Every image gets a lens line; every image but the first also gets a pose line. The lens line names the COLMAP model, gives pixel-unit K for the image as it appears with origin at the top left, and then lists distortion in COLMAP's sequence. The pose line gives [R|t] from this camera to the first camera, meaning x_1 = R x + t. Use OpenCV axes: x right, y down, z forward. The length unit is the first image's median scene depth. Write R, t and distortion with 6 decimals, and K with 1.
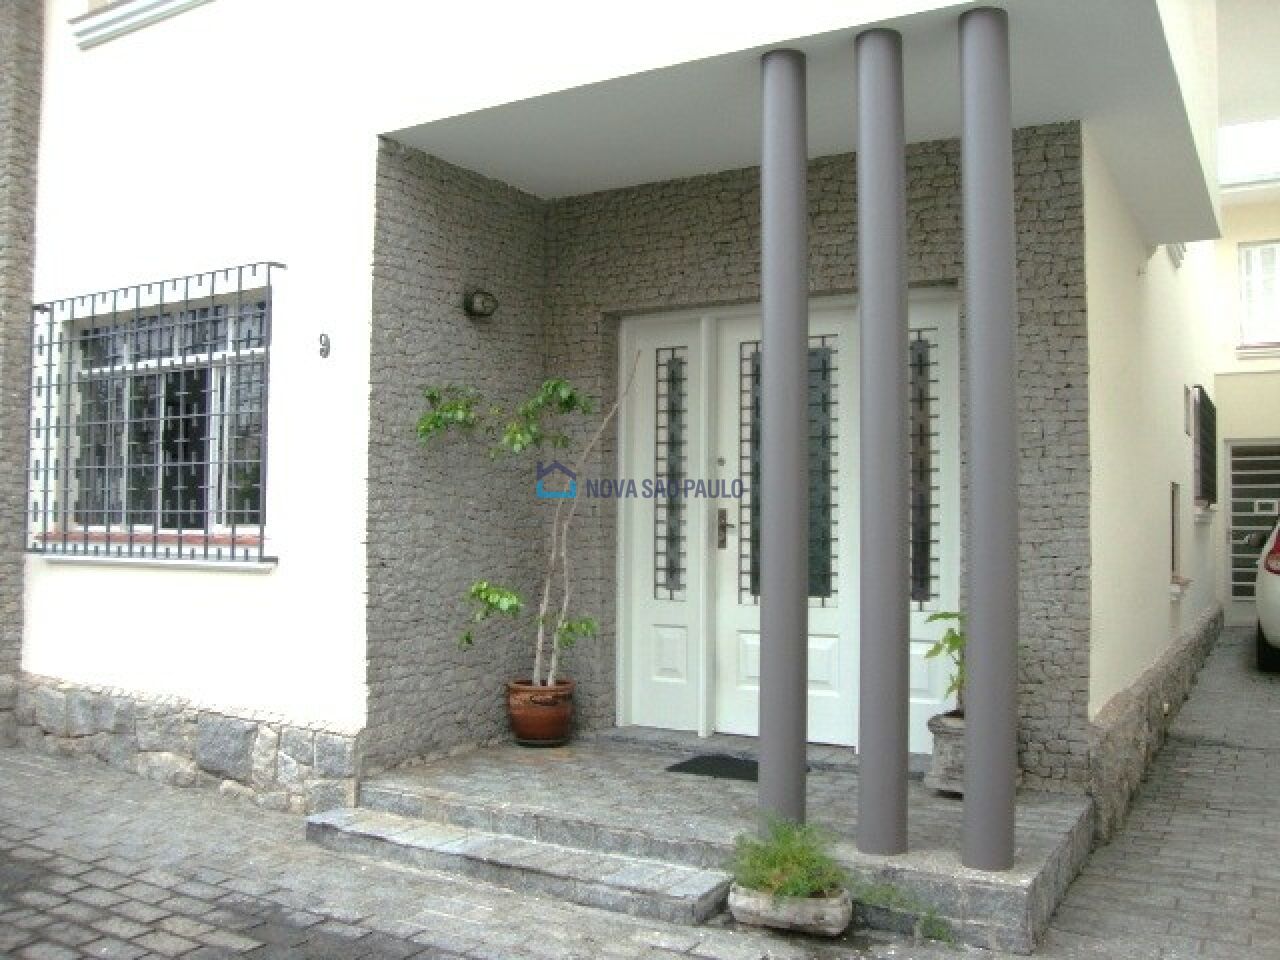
lens RADIAL K [[1151.4, 0, 656.0], [0, 1151.4, 483.5], [0, 0, 1]] dist [-0.203390, 0.209751]
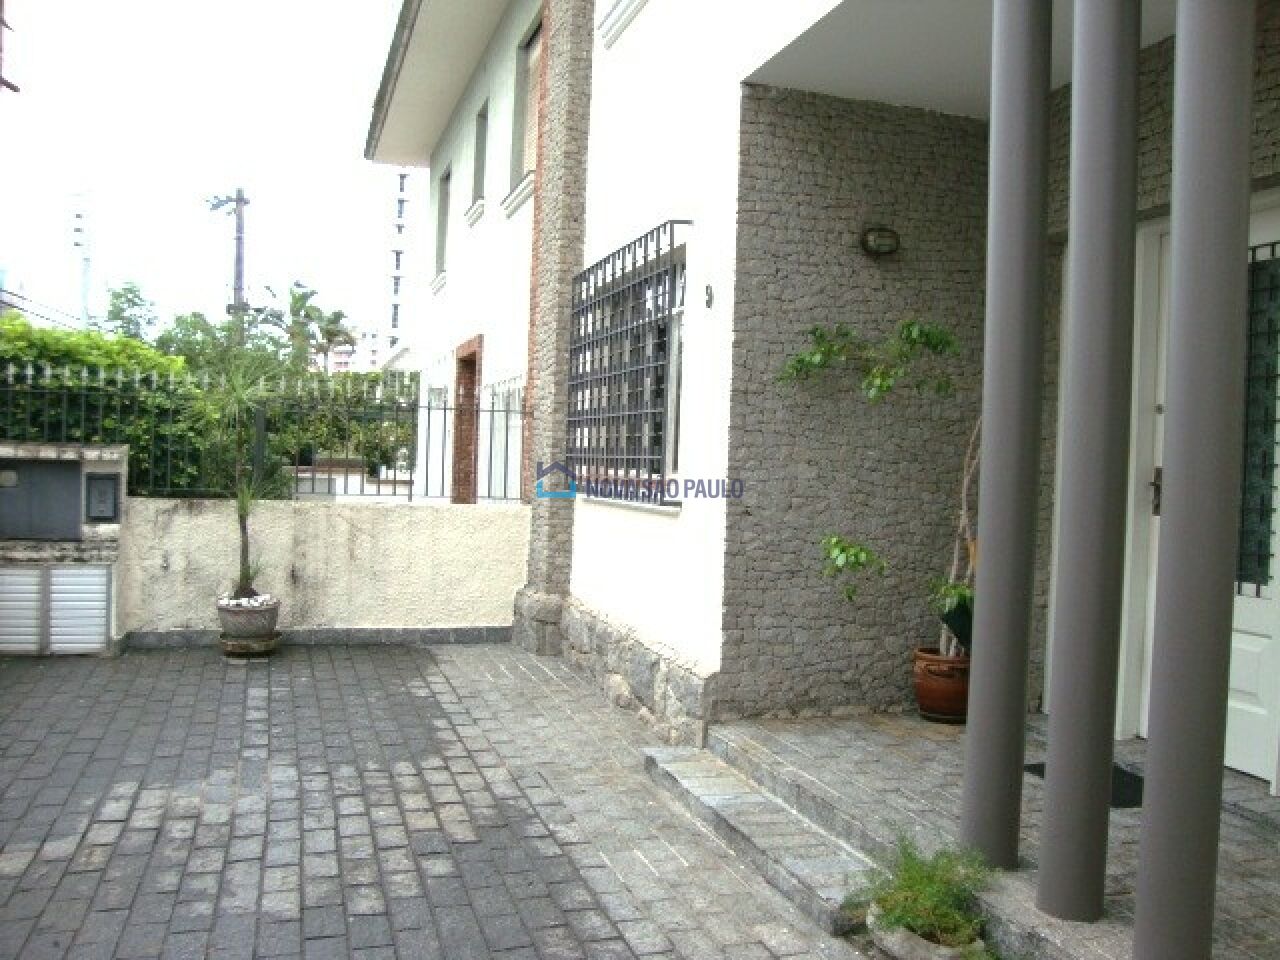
lens RADIAL K [[1151.4, 0, 656.0], [0, 1151.4, 483.5], [0, 0, 1]] dist [-0.203390, 0.209751]
pose [[0.743973, 0.033402, -0.667374, 0.376623], [-0.007712, 0.999113, 0.041408, 0.004417], [0.668165, -0.025660, 0.743571, 0.199166]]
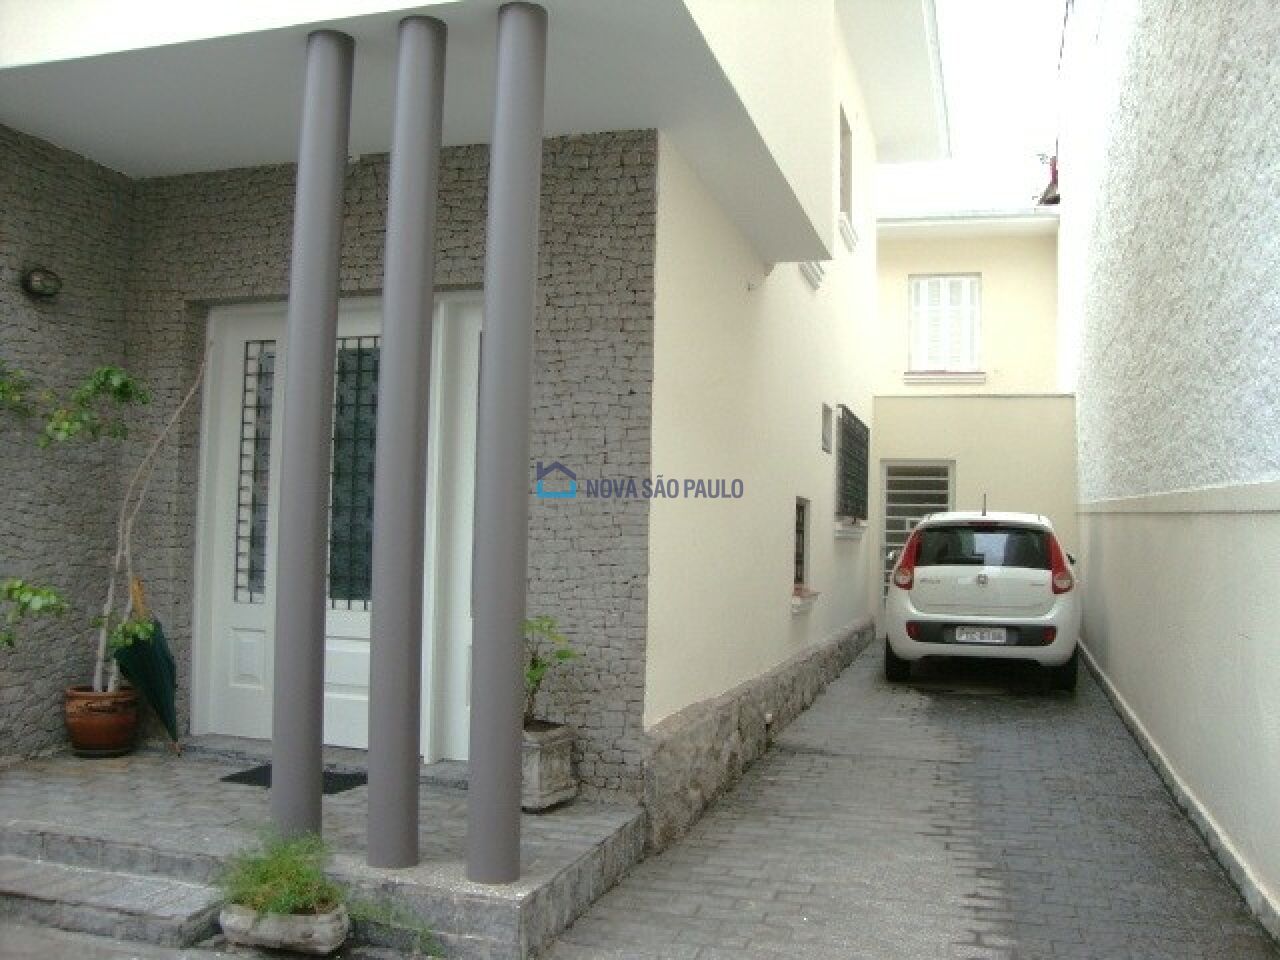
lens RADIAL K [[1151.4, 0, 656.0], [0, 1151.4, 483.5], [0, 0, 1]] dist [-0.203390, 0.209751]
pose [[0.972082, 0.029379, 0.232794, 0.145705], [-0.027288, 0.999553, -0.012200, 0.004658], [-0.233048, 0.005507, 0.972450, 0.008367]]
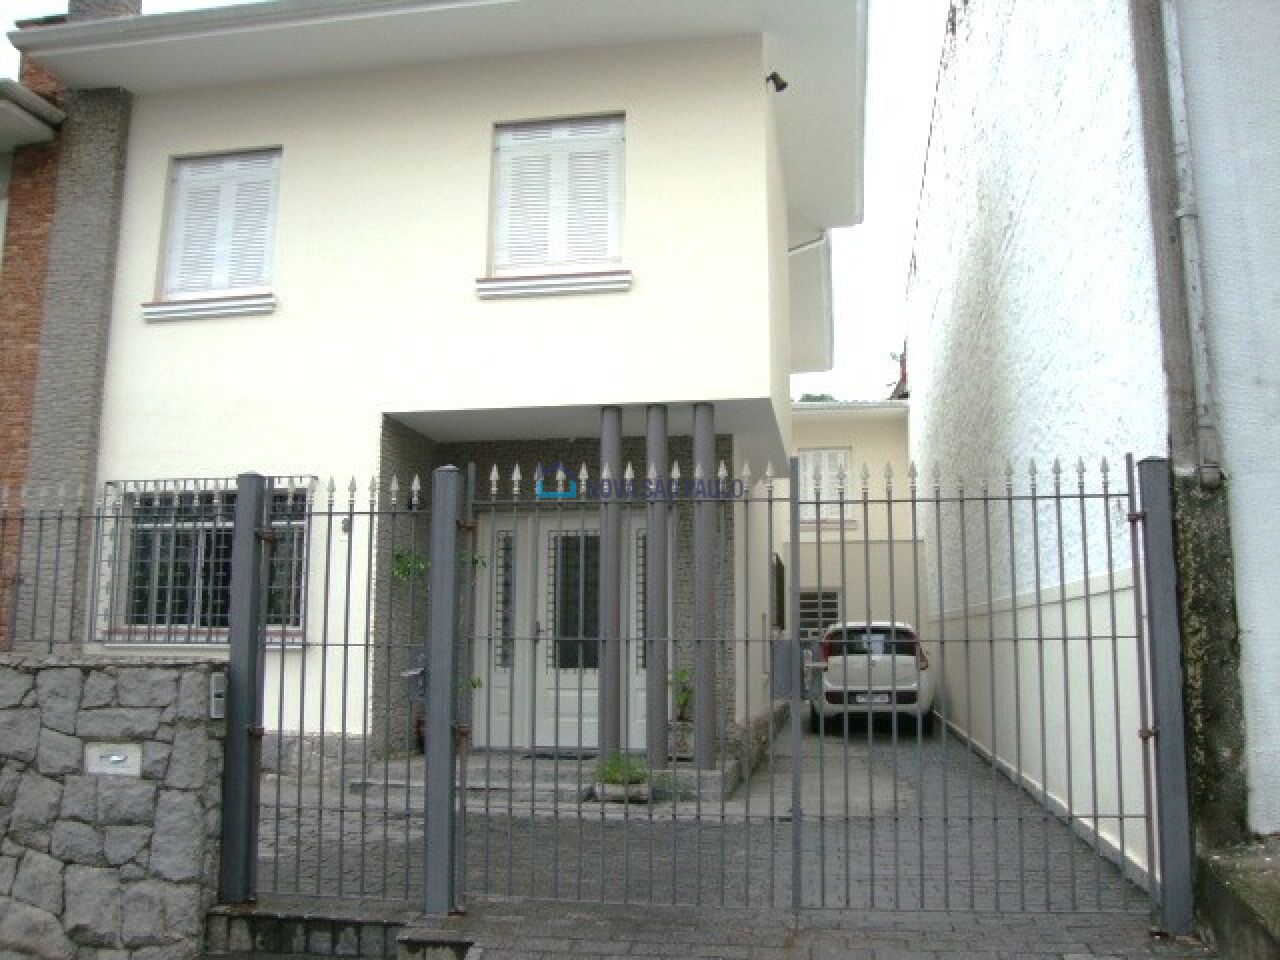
lens RADIAL K [[1151.4, 0, 656.0], [0, 1151.4, 483.5], [0, 0, 1]] dist [-0.203390, 0.209751]
pose [[0.933854, 0.053428, 0.353642, -0.489072], [-0.009660, 0.992187, -0.124389, 0.034001], [-0.357525, 0.112744, 0.927073, -0.899097]]
